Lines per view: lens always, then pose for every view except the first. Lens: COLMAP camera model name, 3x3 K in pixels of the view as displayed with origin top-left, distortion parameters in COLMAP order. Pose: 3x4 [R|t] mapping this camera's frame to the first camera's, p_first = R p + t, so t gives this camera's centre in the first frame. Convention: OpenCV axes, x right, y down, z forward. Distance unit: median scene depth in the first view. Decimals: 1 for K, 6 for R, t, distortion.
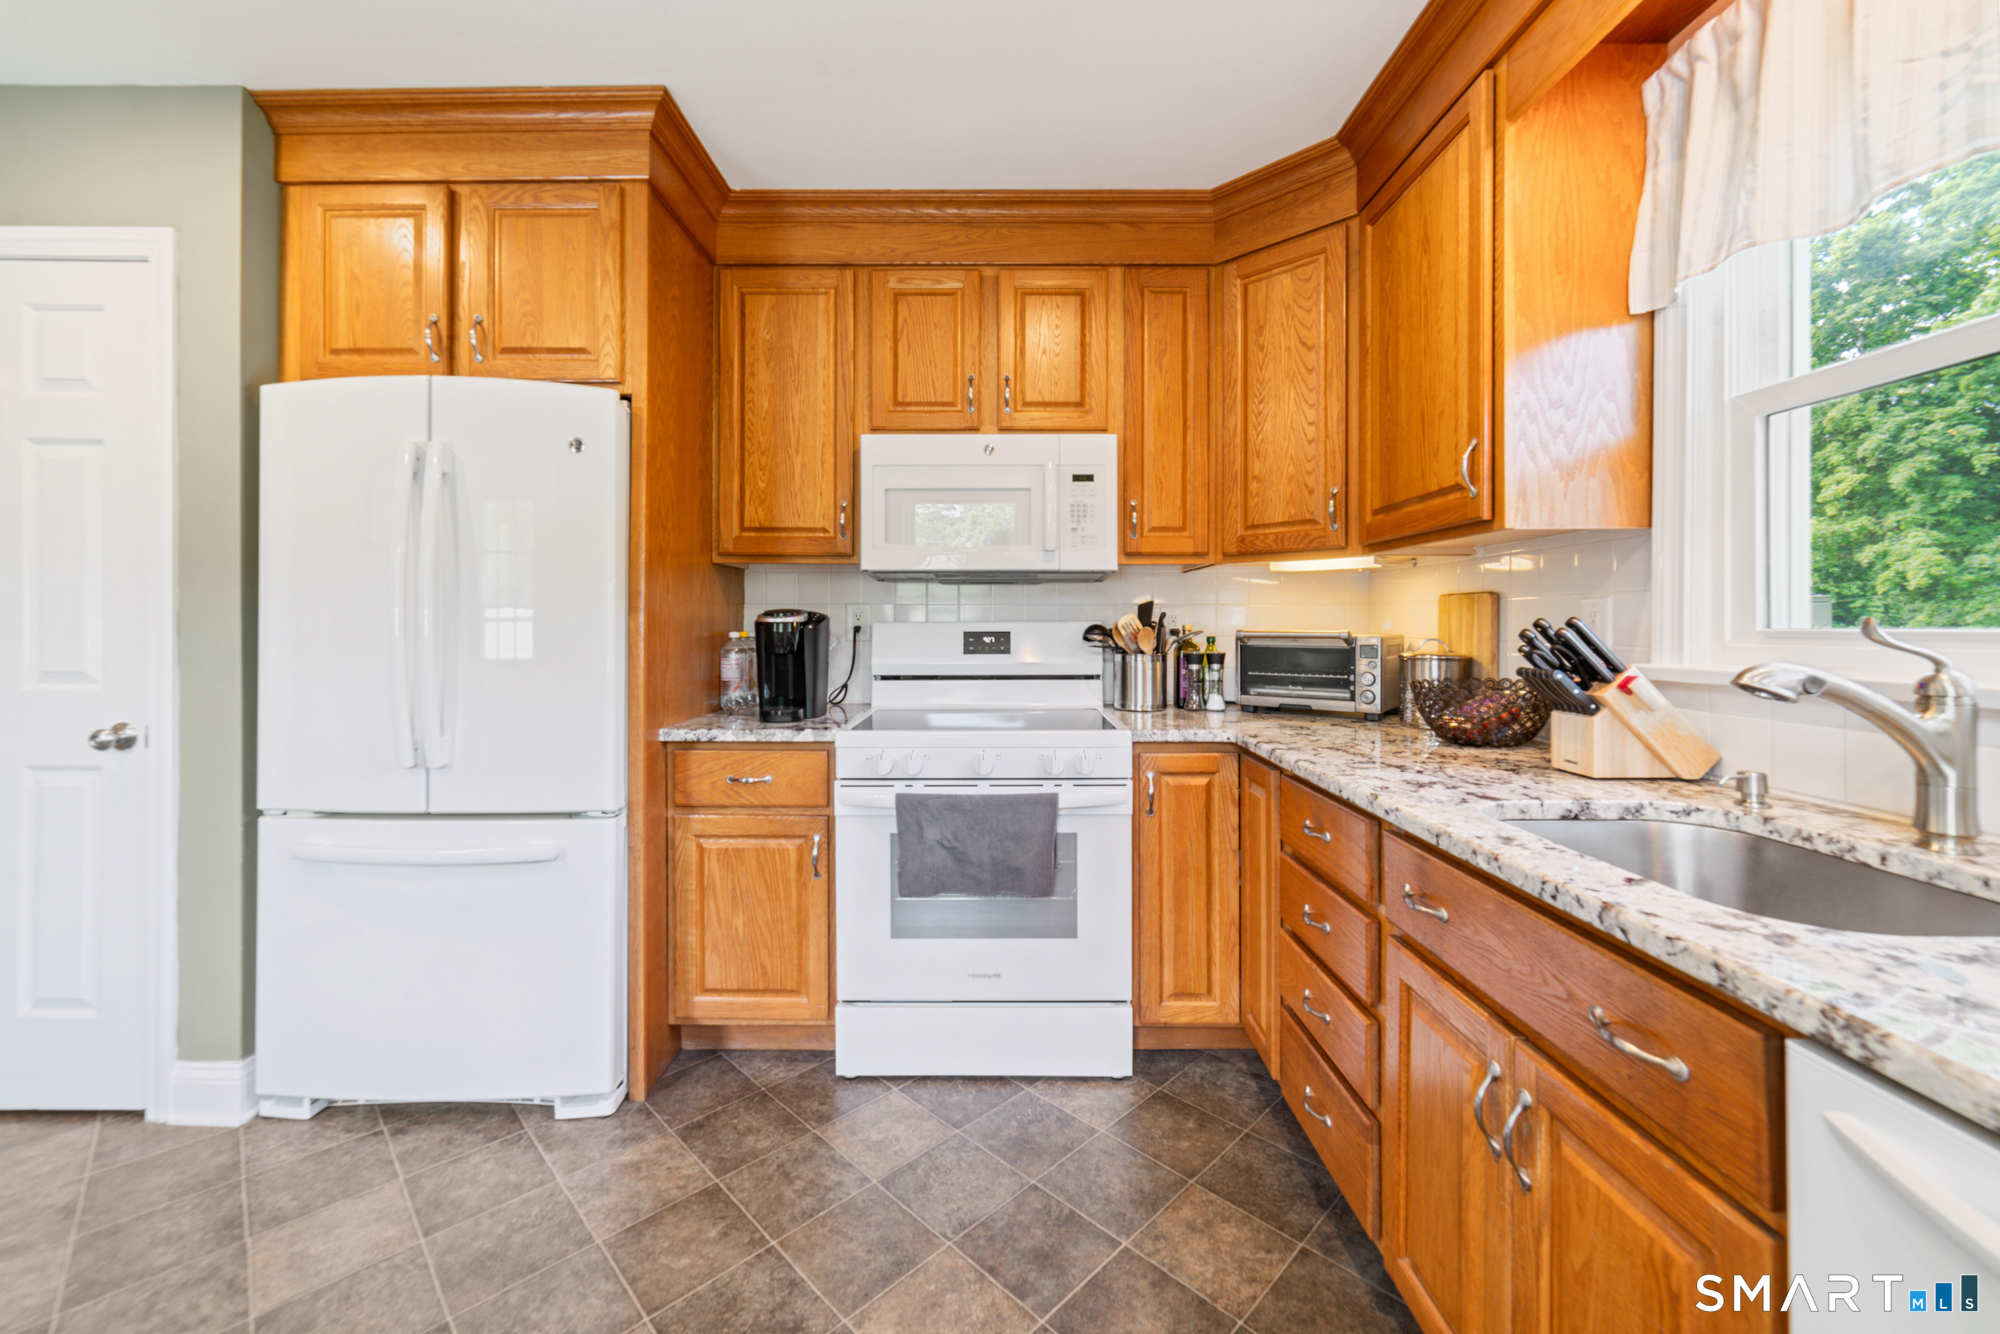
lens RADIAL K [[782.6, 0, 1002.4], [0, 782.6, 631.2], [0, 0, 1]] dist [-0.002281, 0.000384]
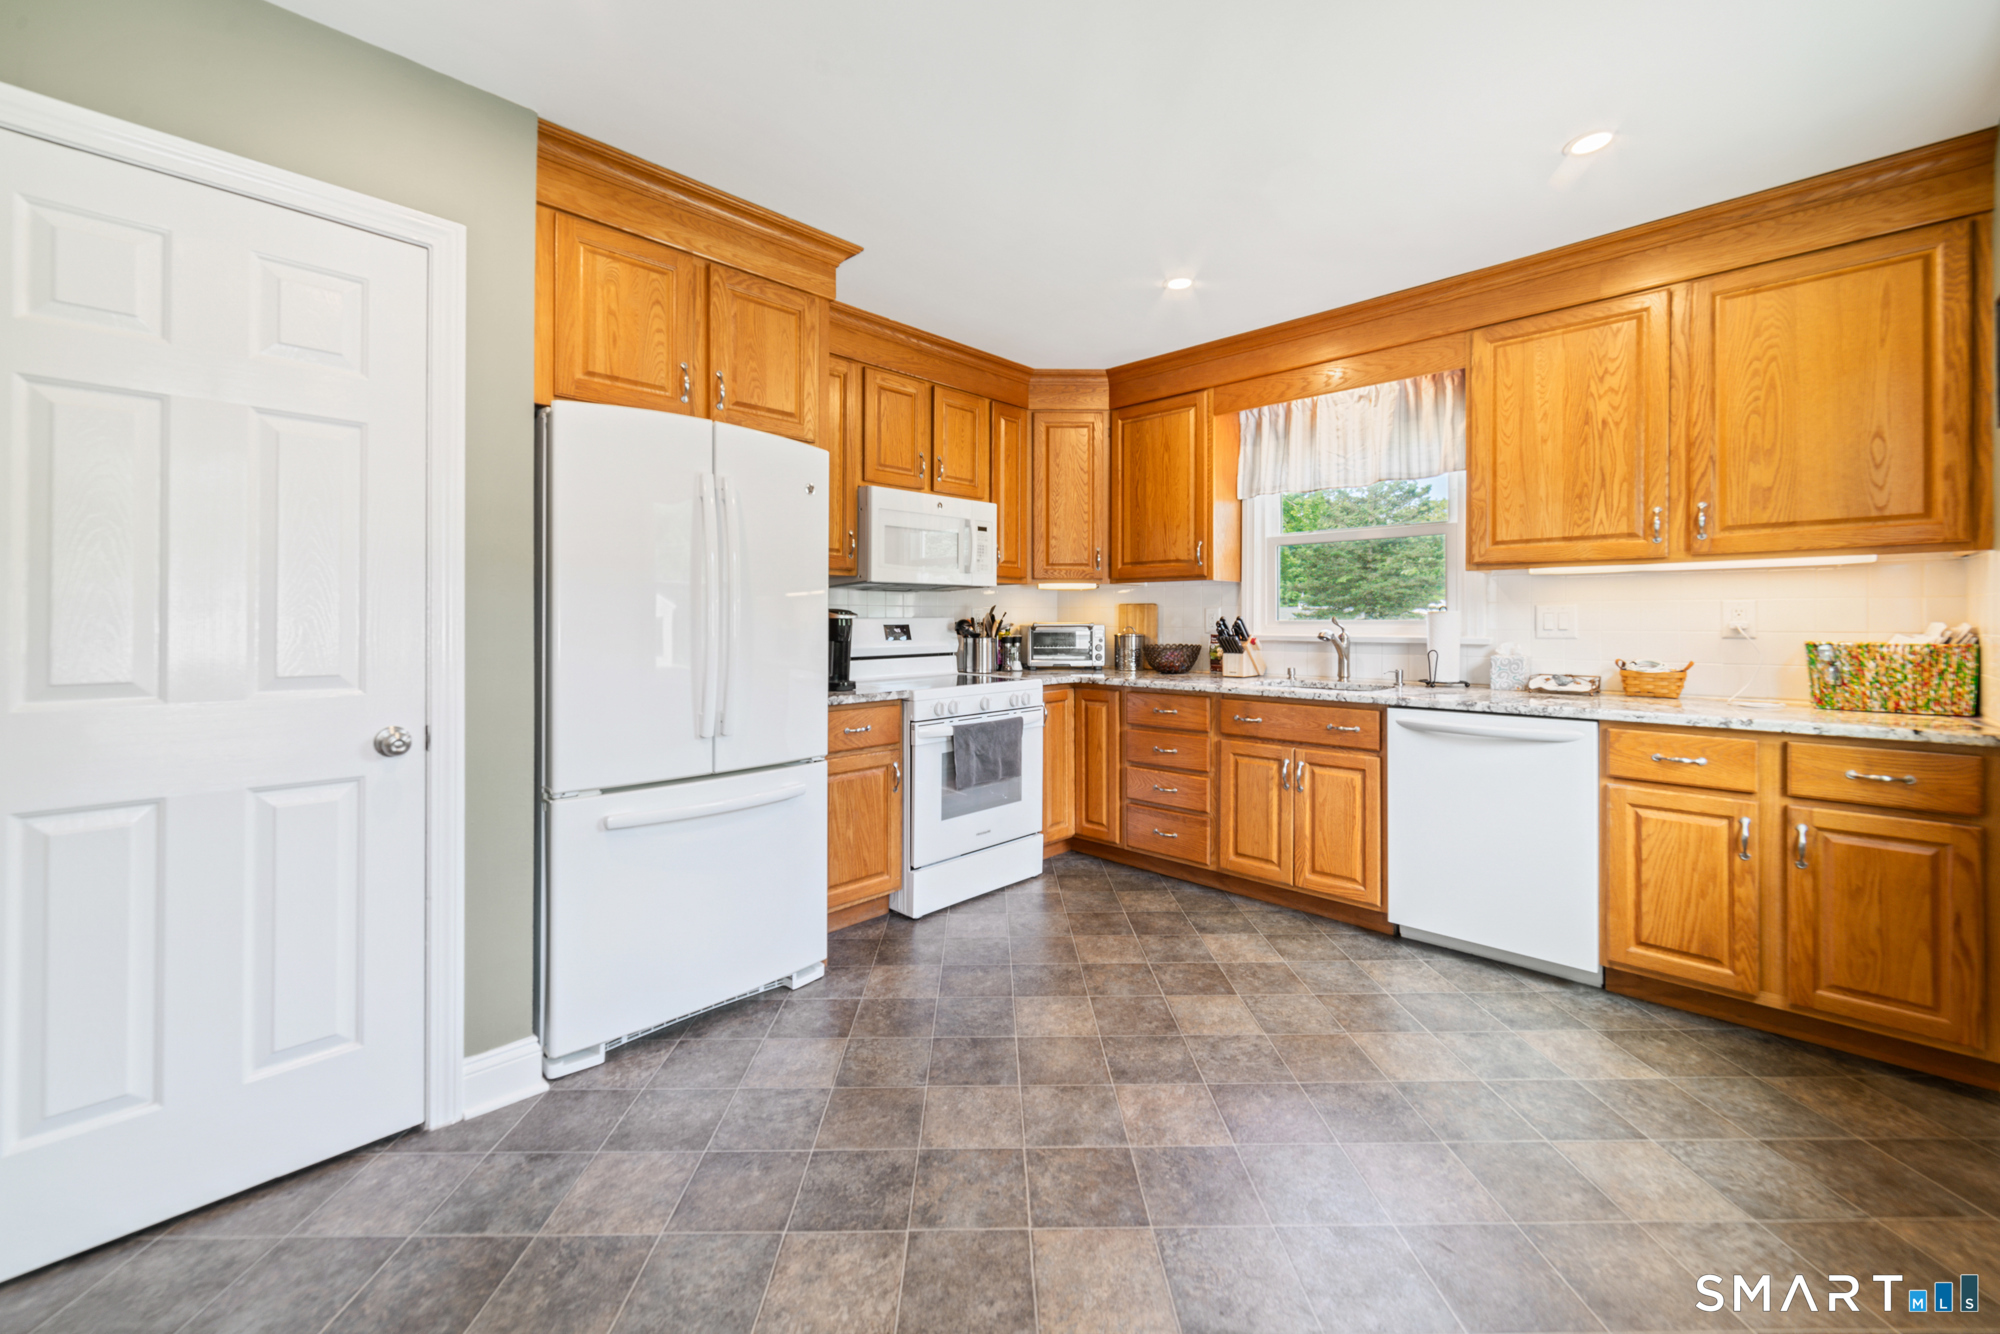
lens RADIAL K [[782.6, 0, 1002.4], [0, 782.6, 631.2], [0, 0, 1]] dist [-0.002281, 0.000384]
pose [[0.693706, -0.013122, 0.720139, -1.256328], [0.007991, 0.999913, 0.010522, -0.001725], [-0.720214, -0.001545, 0.693750, -0.184181]]
